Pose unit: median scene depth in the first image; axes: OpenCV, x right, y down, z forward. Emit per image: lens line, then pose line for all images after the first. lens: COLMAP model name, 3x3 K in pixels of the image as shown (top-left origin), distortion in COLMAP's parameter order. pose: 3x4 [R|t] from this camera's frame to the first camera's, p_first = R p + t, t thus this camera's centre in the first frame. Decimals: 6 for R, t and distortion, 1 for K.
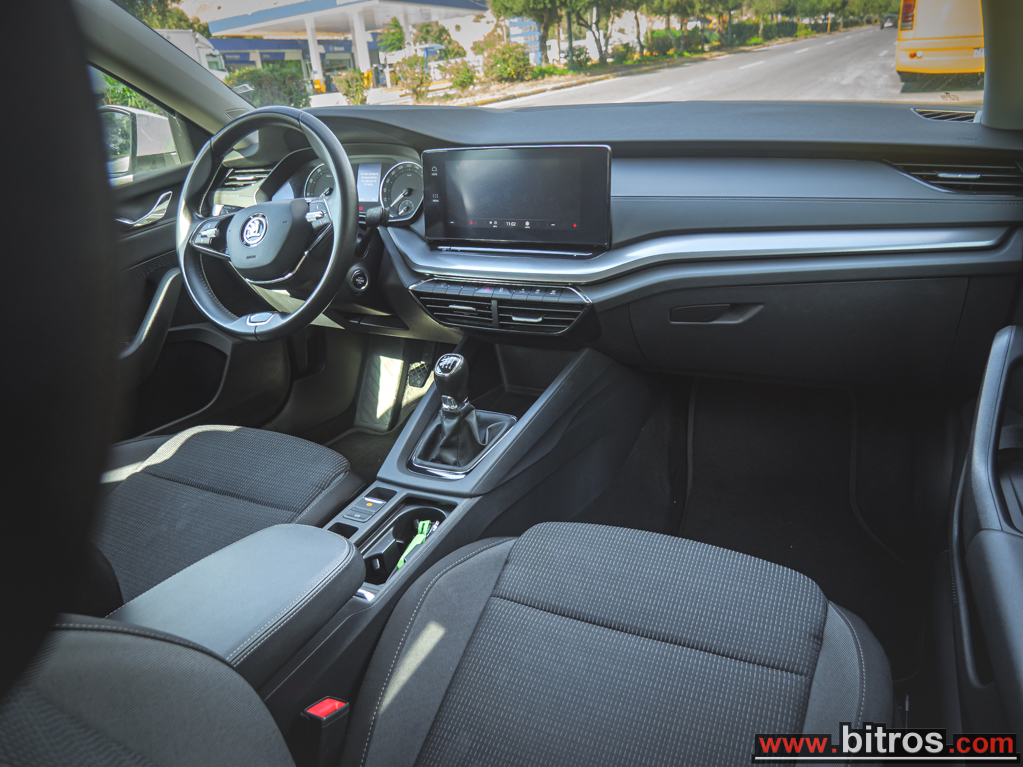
lens RADIAL K [[744.1, 0, 517.3], [0, 744.1, 384.6], [0, 0, 1]] dist [-0.056602, 0.015758]
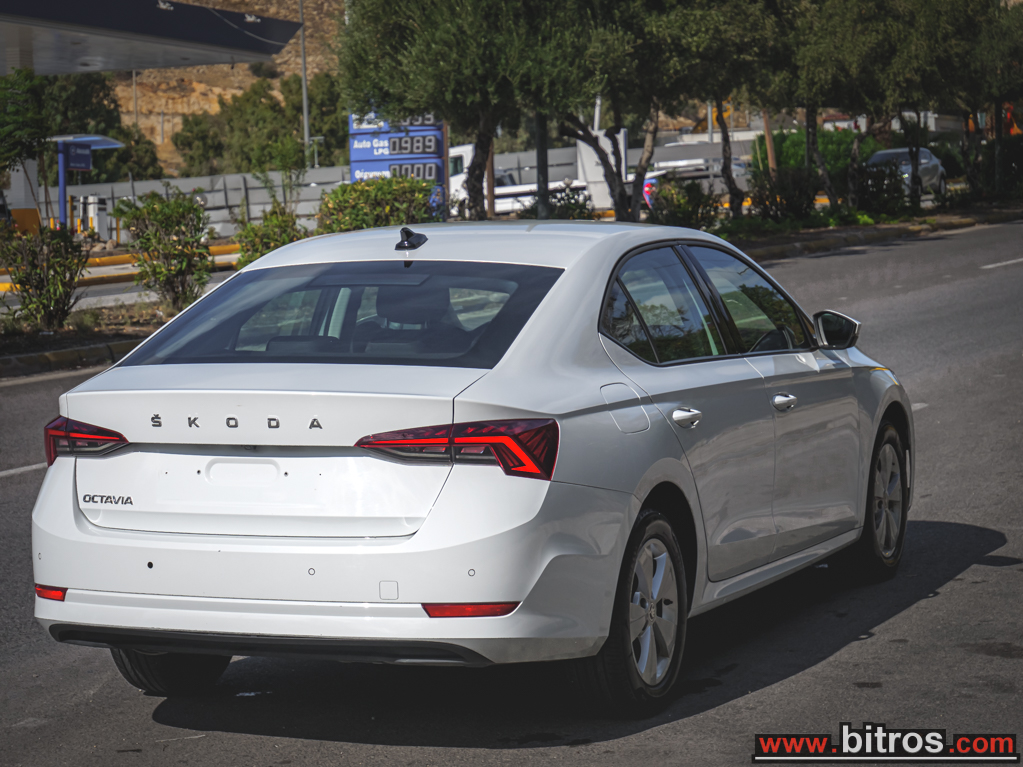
lens RADIAL K [[2731.2, 0, 510.9], [0, 2731.2, 383.1], [0, 0, 1]] dist [0.015267, 0.000000]
pose [[0.996117, 0.053771, 0.069716, -0.024754], [-0.026961, 0.940089, -0.339861, 0.075004], [-0.083814, 0.336662, 0.937888, -0.192373]]
